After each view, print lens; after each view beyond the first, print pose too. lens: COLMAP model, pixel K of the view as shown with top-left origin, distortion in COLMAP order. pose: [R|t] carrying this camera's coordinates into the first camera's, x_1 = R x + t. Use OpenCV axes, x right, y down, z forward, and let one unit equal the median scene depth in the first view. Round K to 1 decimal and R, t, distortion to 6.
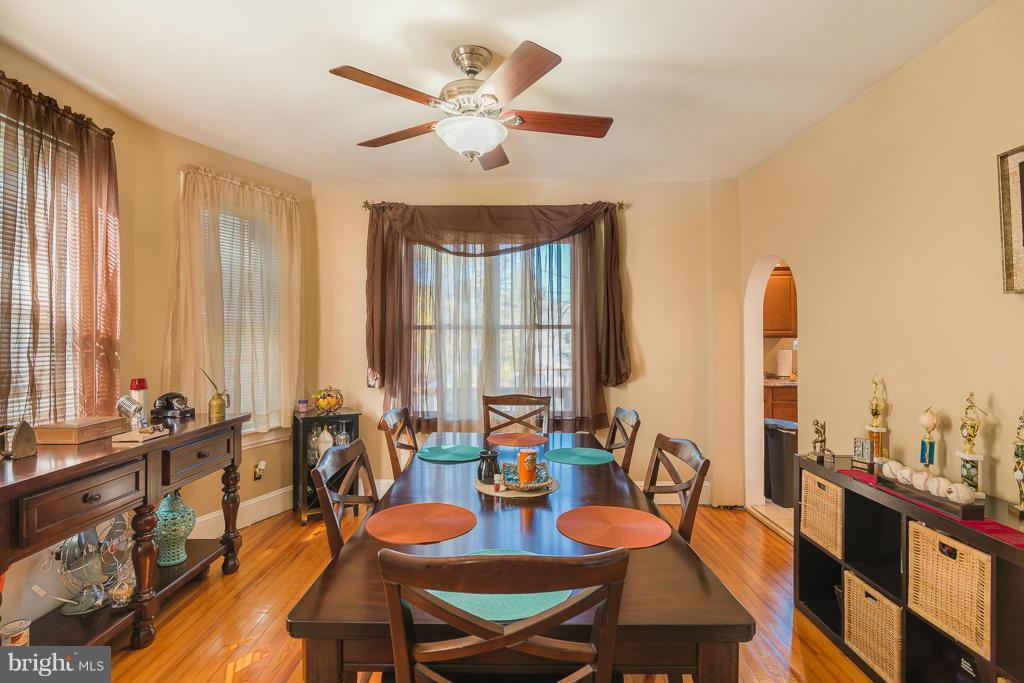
lens RADIAL K [[509.5, 0, 511.8], [0, 509.5, 338.2], [0, 0, 1]] dist [0.001278, -0.000049]
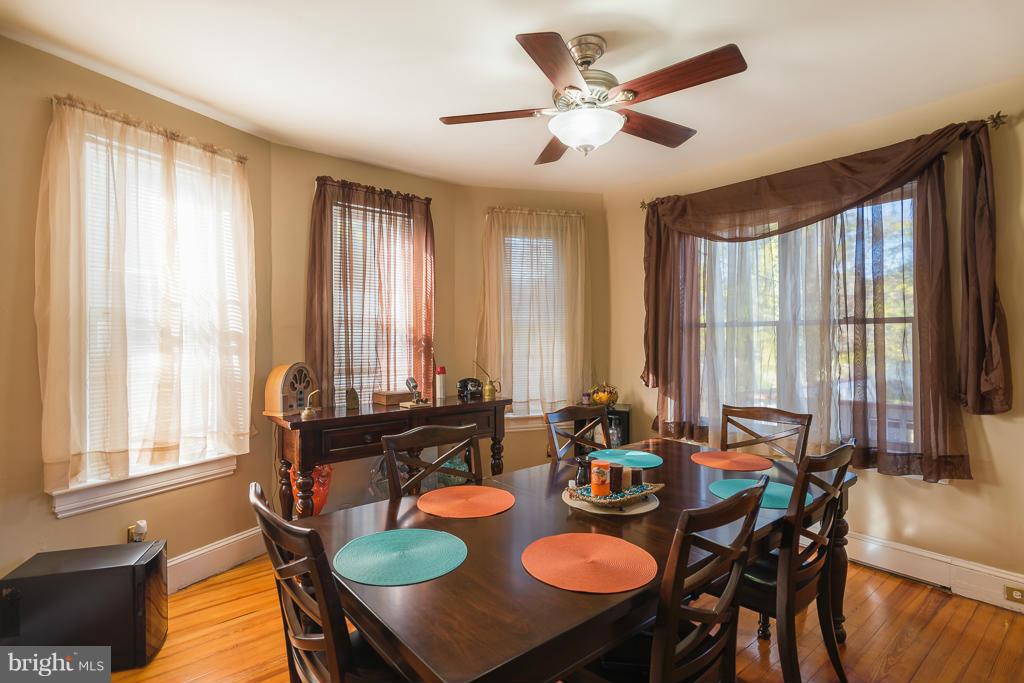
lens RADIAL K [[505.6, 0, 497.8], [0, 505.6, 338.4], [0, 0, 1]] dist [0.009674, 0.000441]
pose [[0.633452, -0.001692, -0.773780, 0.417076], [0.004493, 0.999989, 0.001491, -0.001240], [0.773769, -0.004421, 0.633452, 0.194296]]
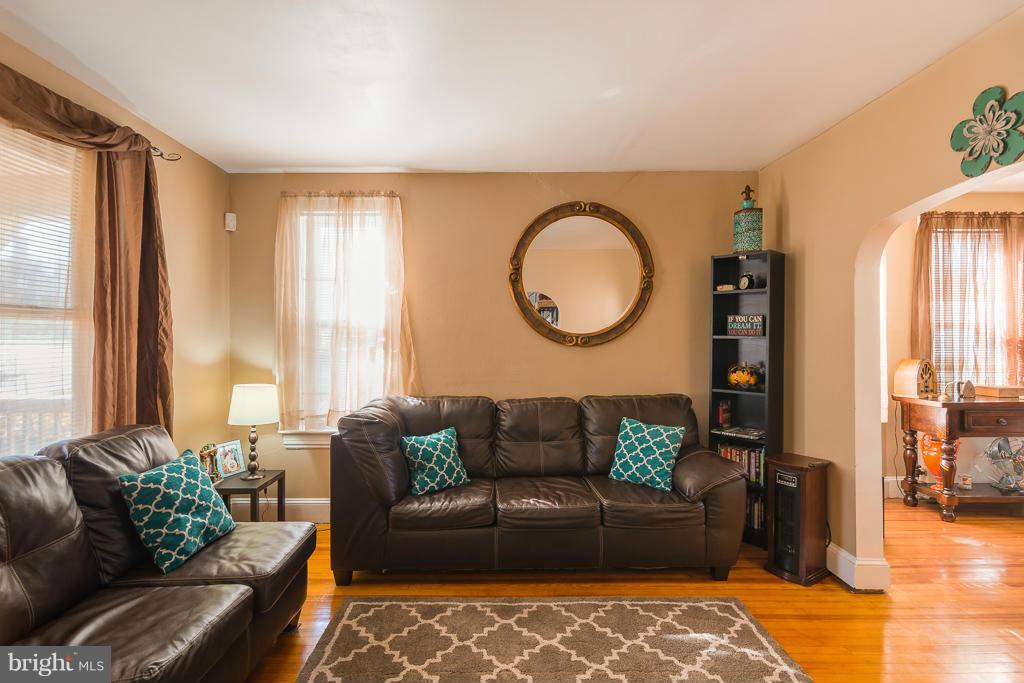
lens RADIAL K [[493.2, 0, 505.9], [0, 493.2, 336.7], [0, 0, 1]] dist [0.002570, 0.000238]
pose [[0.008416, -0.000755, -0.999964, 0.673054], [0.003646, 0.999993, -0.000725, -0.014063], [0.999958, -0.003640, 0.008419, -0.583400]]
